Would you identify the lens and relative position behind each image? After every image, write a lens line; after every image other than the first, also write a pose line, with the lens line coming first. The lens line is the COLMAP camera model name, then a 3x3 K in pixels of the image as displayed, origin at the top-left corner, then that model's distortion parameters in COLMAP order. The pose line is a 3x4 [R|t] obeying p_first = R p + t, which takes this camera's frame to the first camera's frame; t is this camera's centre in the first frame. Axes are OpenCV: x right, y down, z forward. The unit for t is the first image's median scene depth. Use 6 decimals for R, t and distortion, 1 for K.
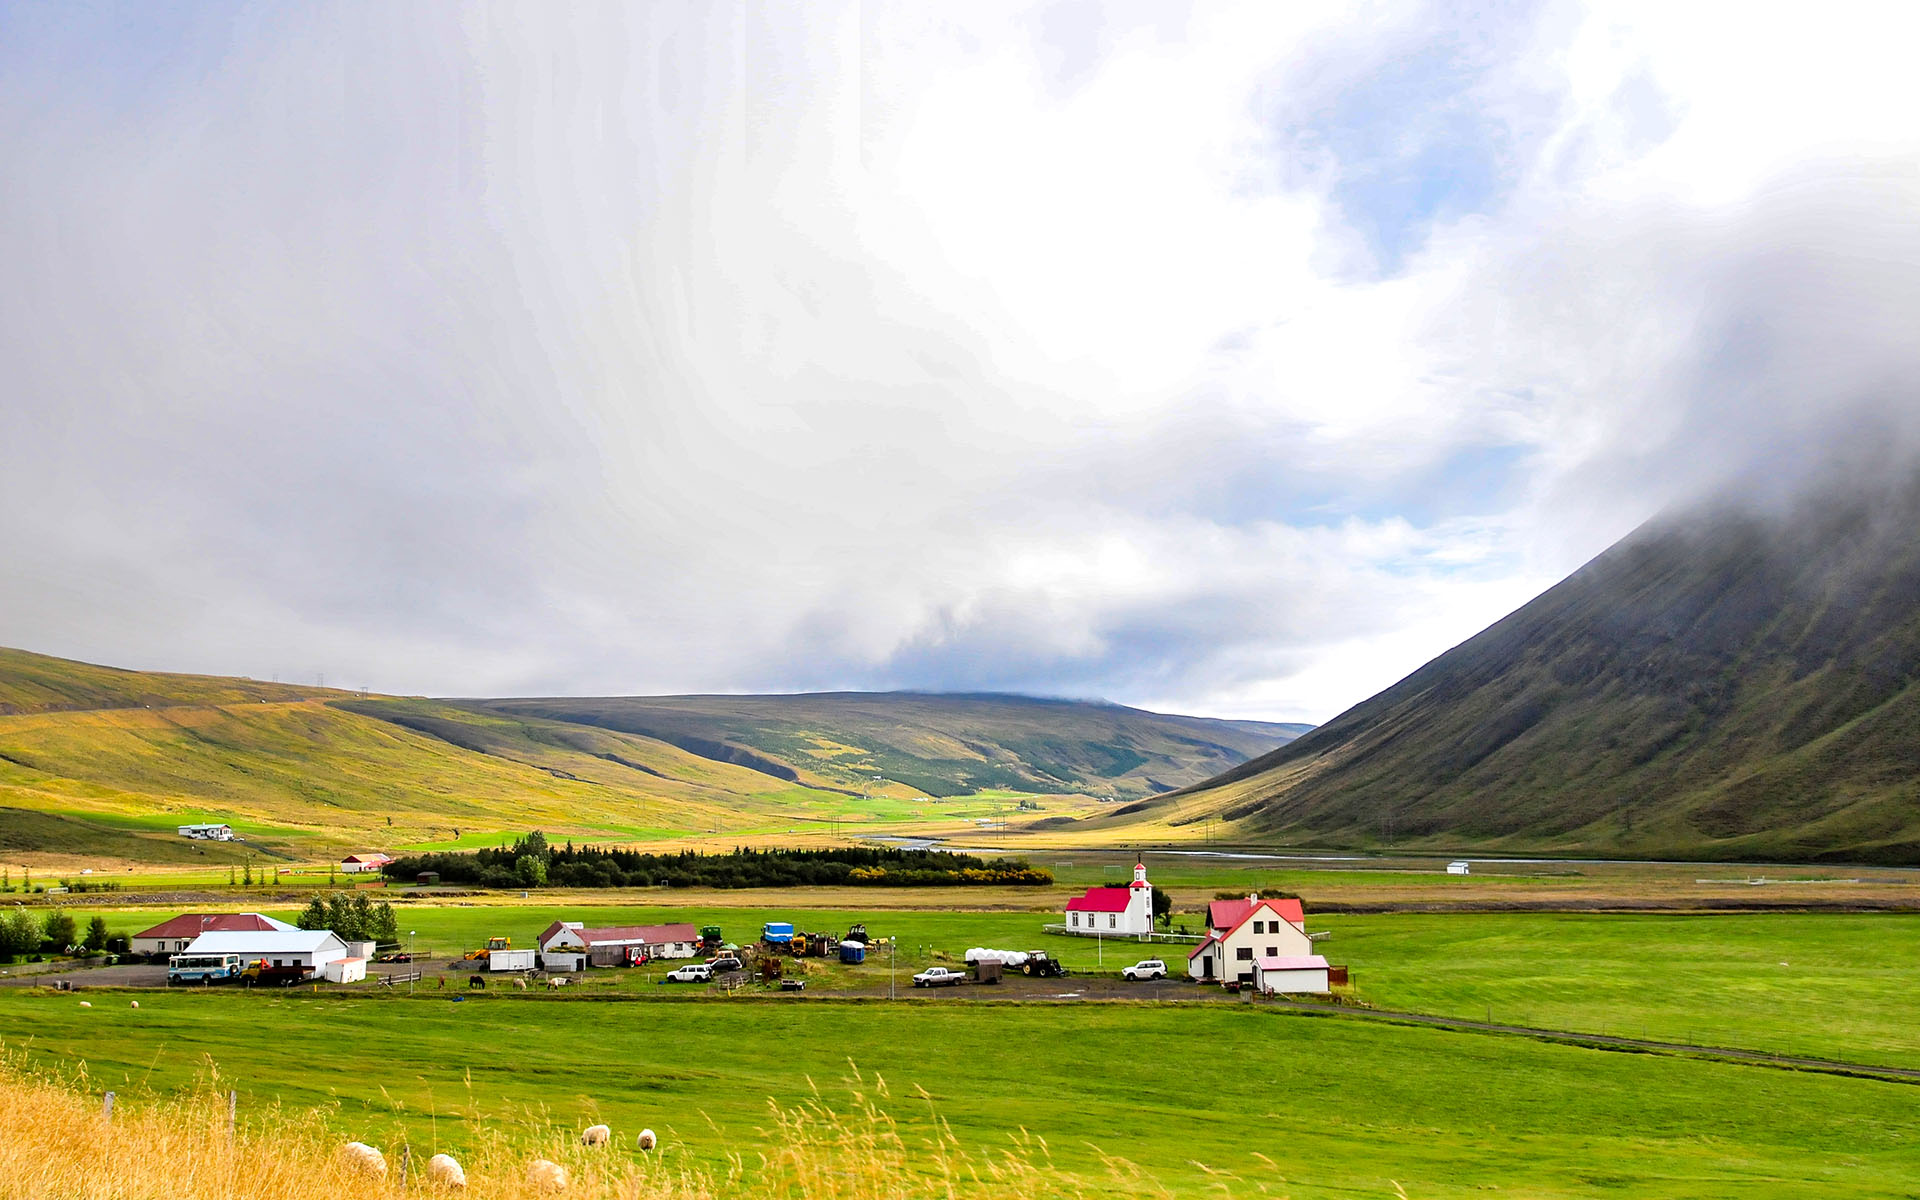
lens RADIAL K [[2257.7, 0, 960.0], [0, 2257.7, 600.0], [0, 0, 1]] dist [0.001151, -0.000567]
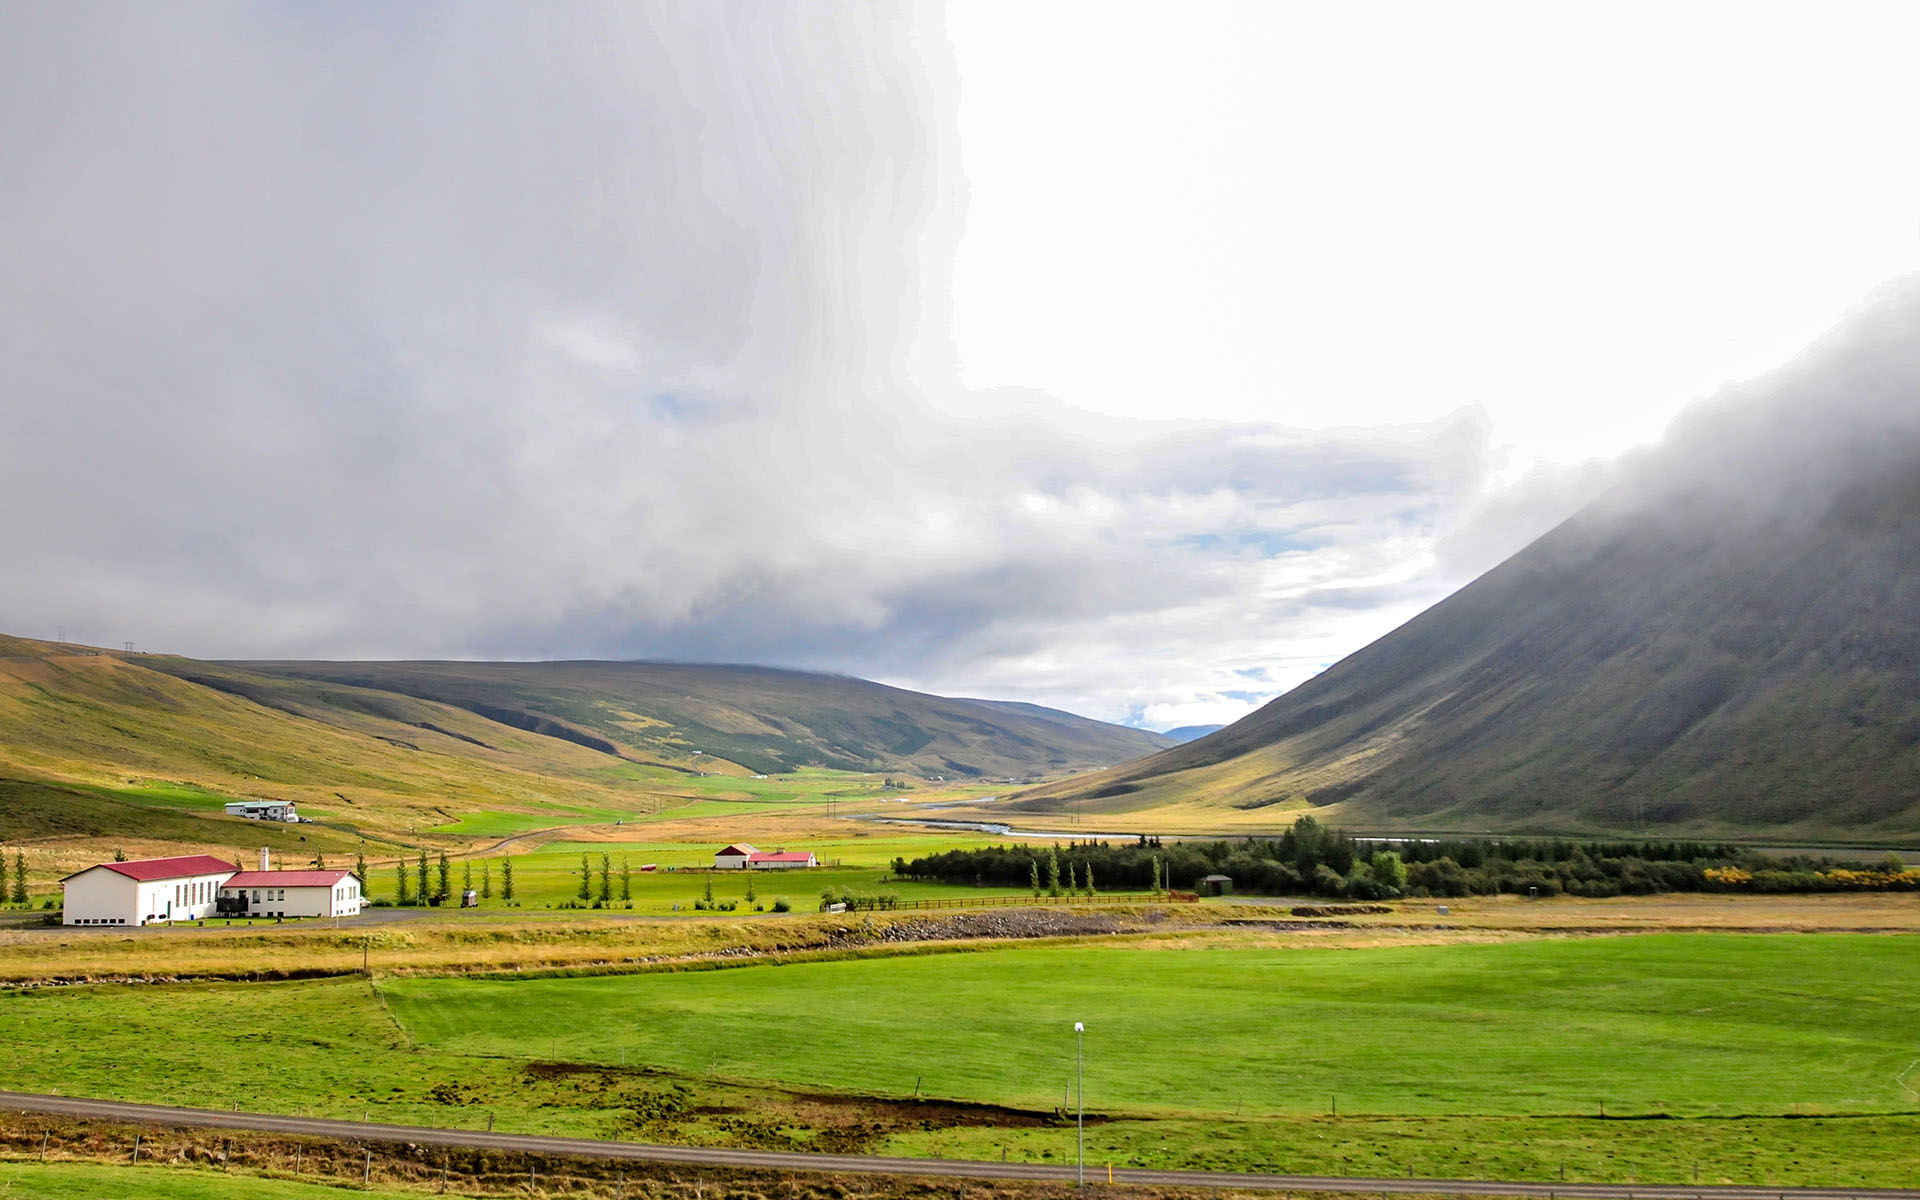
lens RADIAL K [[2257.7, 0, 960.0], [0, 2257.7, 600.0], [0, 0, 1]] dist [0.001151, -0.000567]
pose [[0.980711, 0.023277, 0.194071, -0.112361], [-0.024987, 0.999668, 0.006366, 0.008592], [-0.193858, -0.011093, 0.980967, 0.085654]]
